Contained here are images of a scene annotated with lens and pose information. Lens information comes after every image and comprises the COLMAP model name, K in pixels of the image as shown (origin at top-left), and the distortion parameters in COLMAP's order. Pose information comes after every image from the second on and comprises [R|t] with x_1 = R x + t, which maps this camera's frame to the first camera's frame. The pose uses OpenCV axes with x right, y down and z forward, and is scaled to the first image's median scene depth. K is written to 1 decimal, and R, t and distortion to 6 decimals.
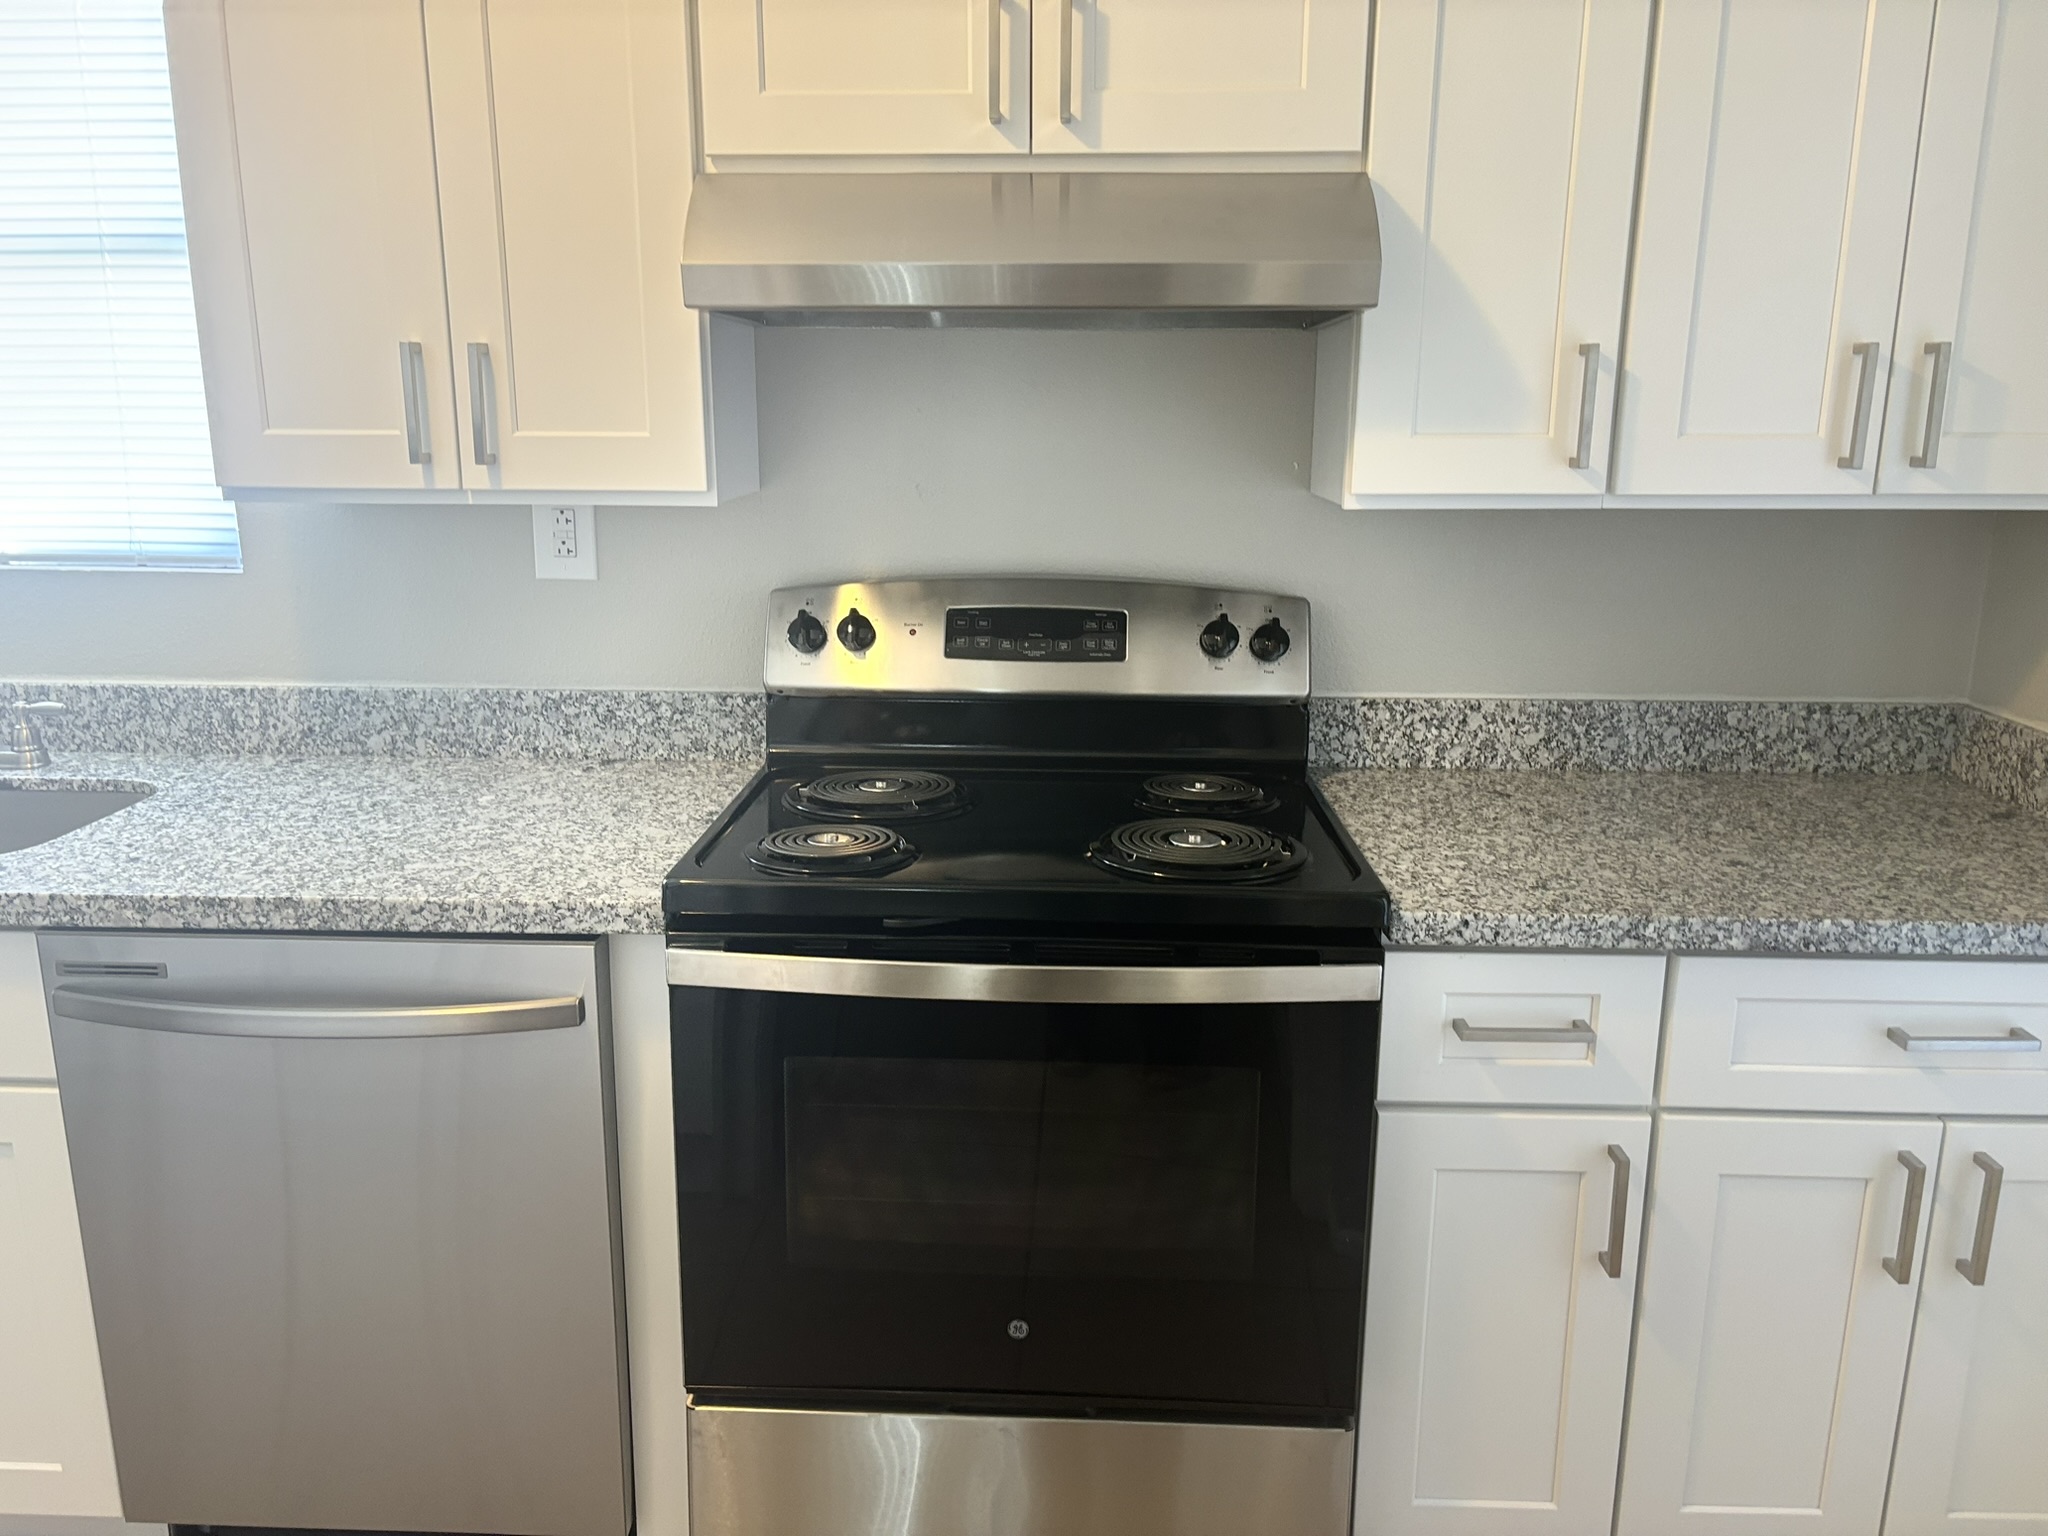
lens RADIAL K [[1547.9, 0, 1015.6], [0, 1547.9, 776.1], [0, 0, 1]] dist [0.010232, -0.000217]
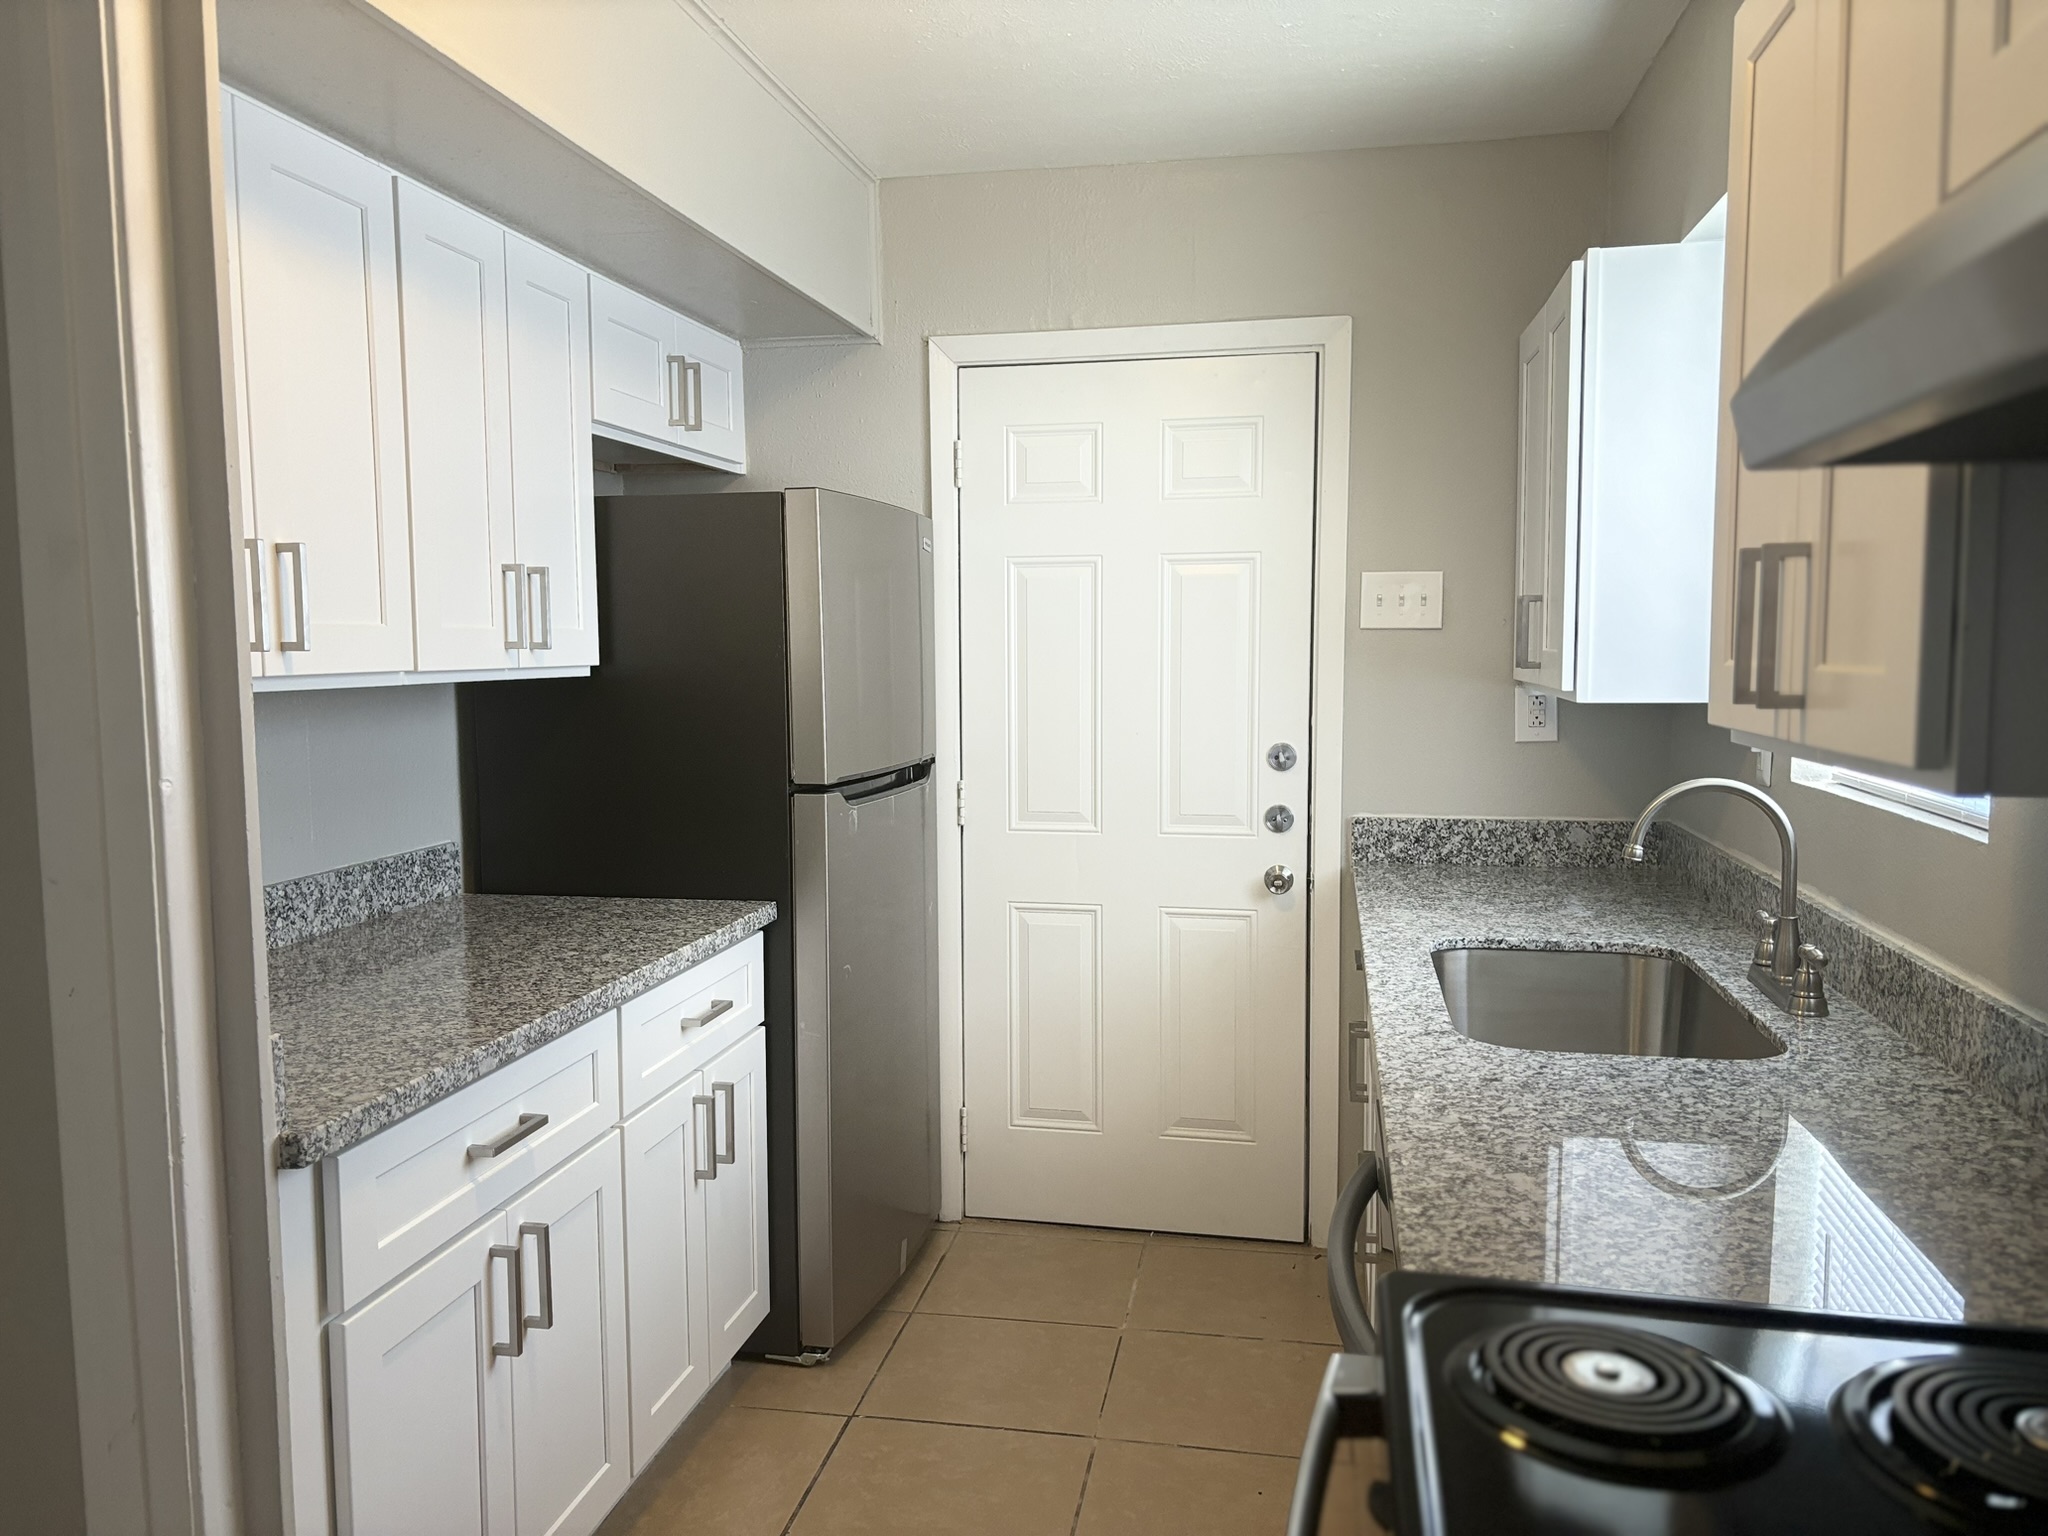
lens RADIAL K [[1547.9, 0, 1023.6], [0, 1547.9, 770.1], [0, 0, 1]] dist [0.010232, -0.000217]
pose [[-0.177541, 0.077896, -0.981026, 0.433199], [-0.229510, 0.966097, 0.118246, -0.180161], [0.956977, 0.246148, -0.153644, 0.778638]]
